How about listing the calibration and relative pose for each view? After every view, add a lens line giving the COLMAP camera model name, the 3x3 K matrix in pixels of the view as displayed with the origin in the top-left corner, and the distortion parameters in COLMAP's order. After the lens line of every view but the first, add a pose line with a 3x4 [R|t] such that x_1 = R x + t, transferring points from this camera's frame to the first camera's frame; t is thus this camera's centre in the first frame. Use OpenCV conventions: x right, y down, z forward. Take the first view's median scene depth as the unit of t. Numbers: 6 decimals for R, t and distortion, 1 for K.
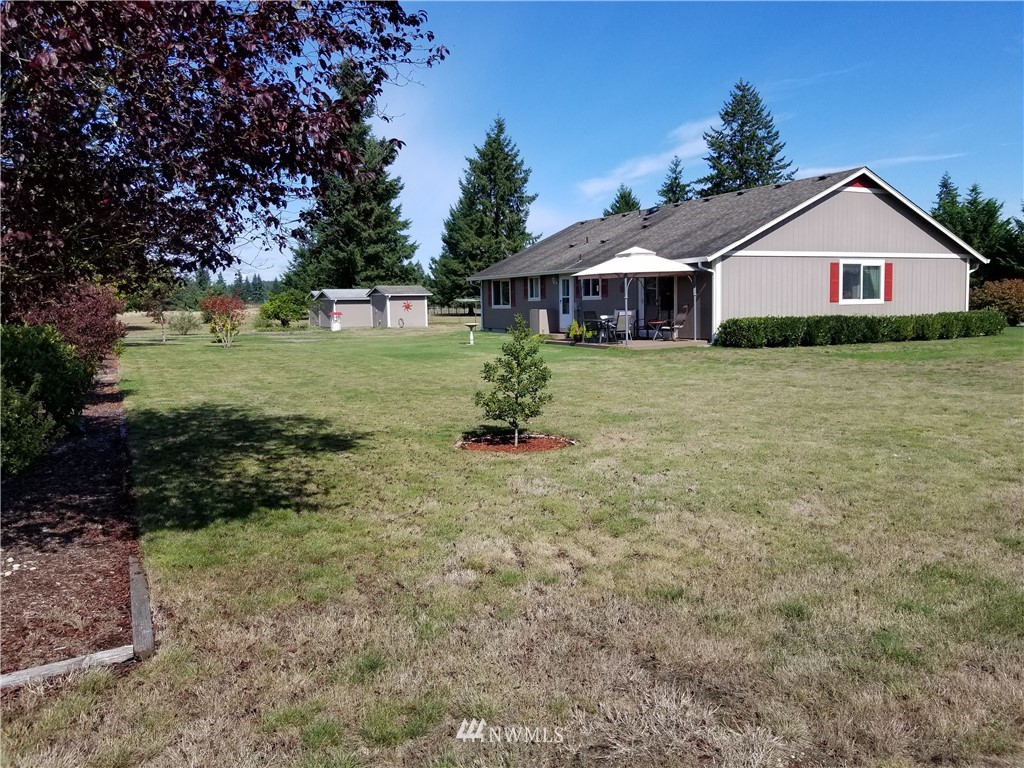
lens RADIAL K [[786.7, 0, 516.2], [0, 786.7, 383.3], [0, 0, 1]] dist [0.003401, -0.000213]
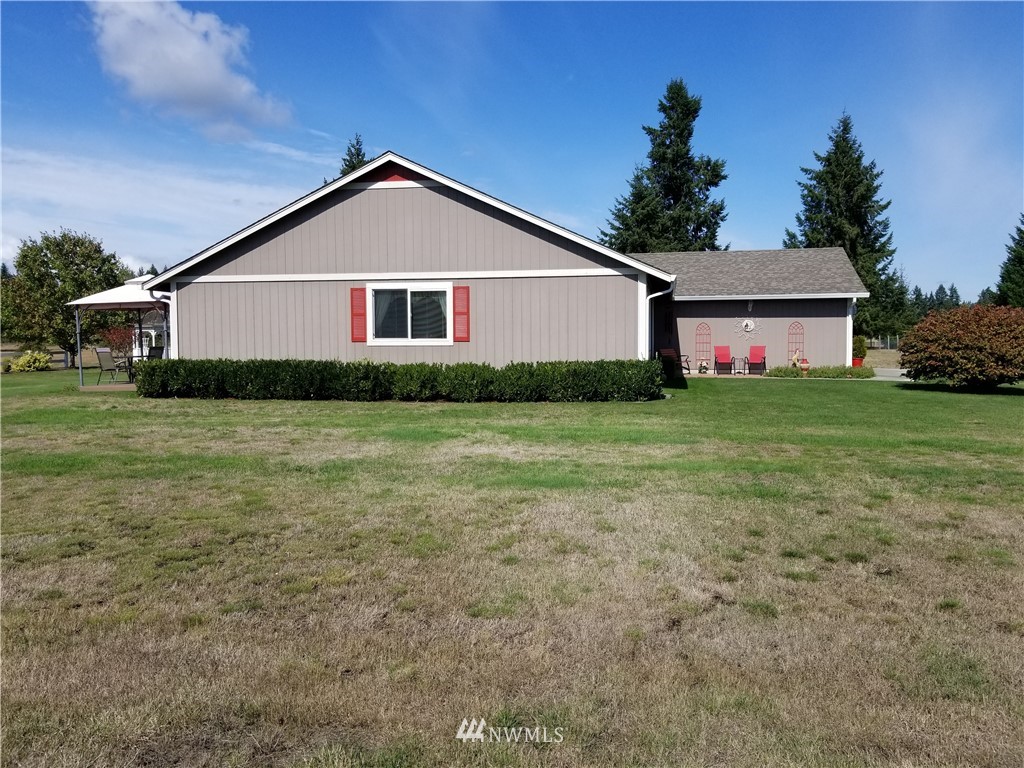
lens RADIAL K [[786.7, 0, 513.1], [0, 786.7, 384.3], [0, 0, 1]] dist [0.003401, -0.000213]
pose [[0.766707, 0.057767, -0.639393, 0.956103], [-0.079555, 0.996816, -0.005337, -0.070424], [0.637049, 0.054959, 0.768862, 0.524463]]
